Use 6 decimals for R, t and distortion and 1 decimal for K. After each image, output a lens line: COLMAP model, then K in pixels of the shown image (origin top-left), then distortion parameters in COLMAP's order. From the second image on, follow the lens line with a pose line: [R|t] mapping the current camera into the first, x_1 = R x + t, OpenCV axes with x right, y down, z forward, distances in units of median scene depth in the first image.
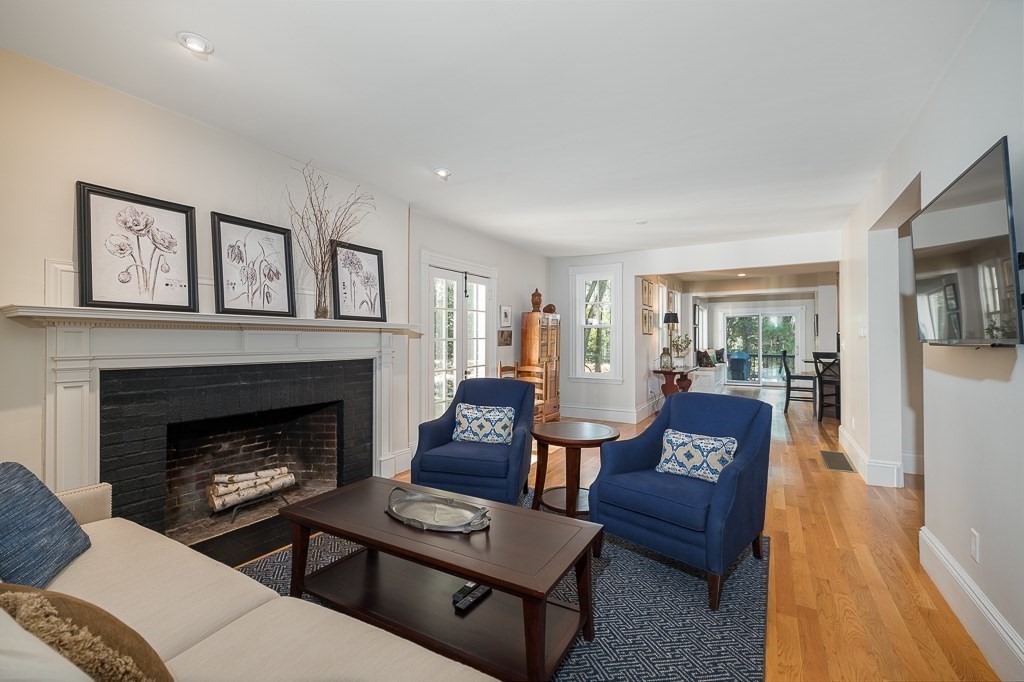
lens RADIAL K [[445.6, 0, 513.7], [0, 445.6, 337.2], [0, 0, 1]] dist [-0.001577, -0.000317]
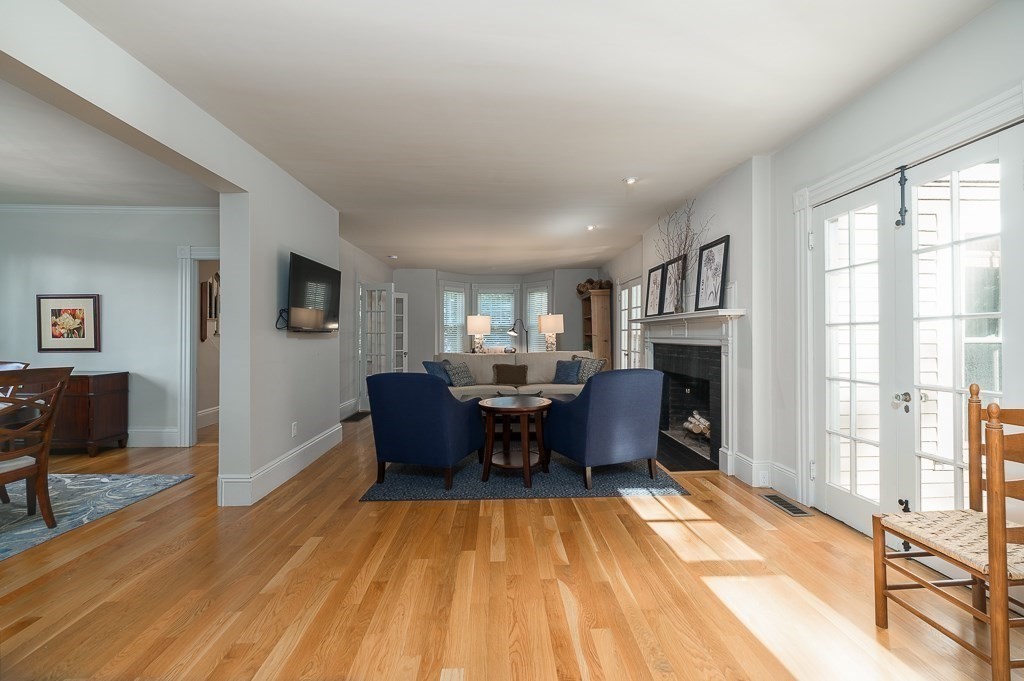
lens RADIAL K [[445.6, 0, 513.7], [0, 445.6, 336.7], [0, 0, 1]] dist [-0.001577, -0.000317]
pose [[-0.845156, 0.003663, -0.534508, 0.764135], [0.008570, 0.999941, -0.006698, 0.036788], [0.534452, -0.010242, -0.845137, 1.946886]]
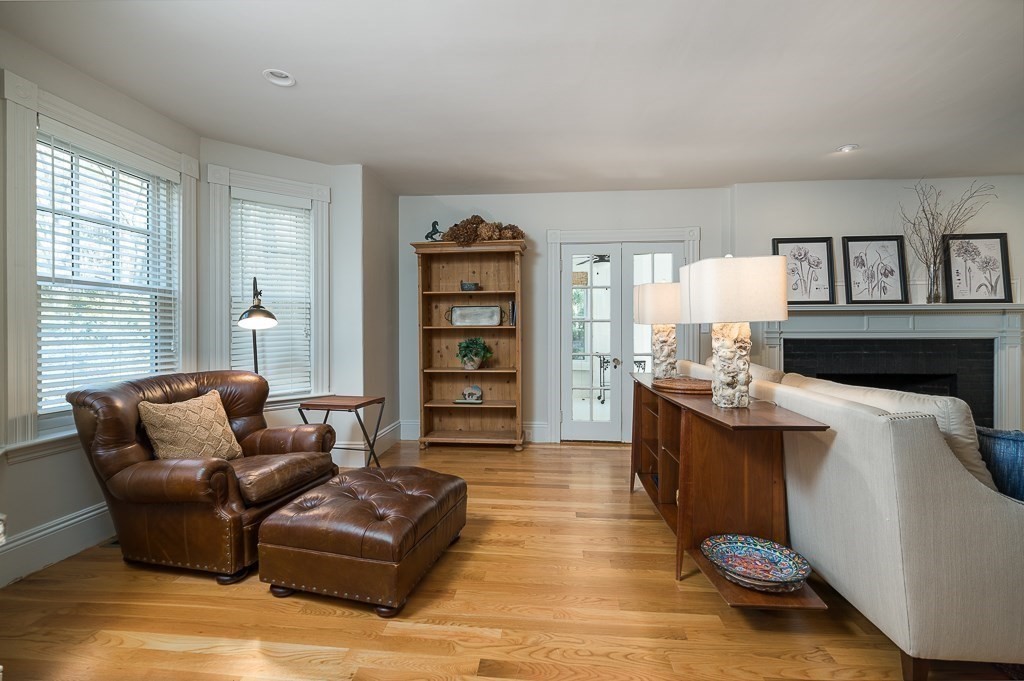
lens RADIAL K [[445.6, 0, 513.7], [0, 445.6, 336.7], [0, 0, 1]] dist [-0.001577, -0.000317]
pose [[0.415939, 0.006426, -0.909370, 0.201093], [0.011003, 0.999866, 0.012097, 0.022401], [0.909326, -0.015037, 0.415812, -0.561642]]
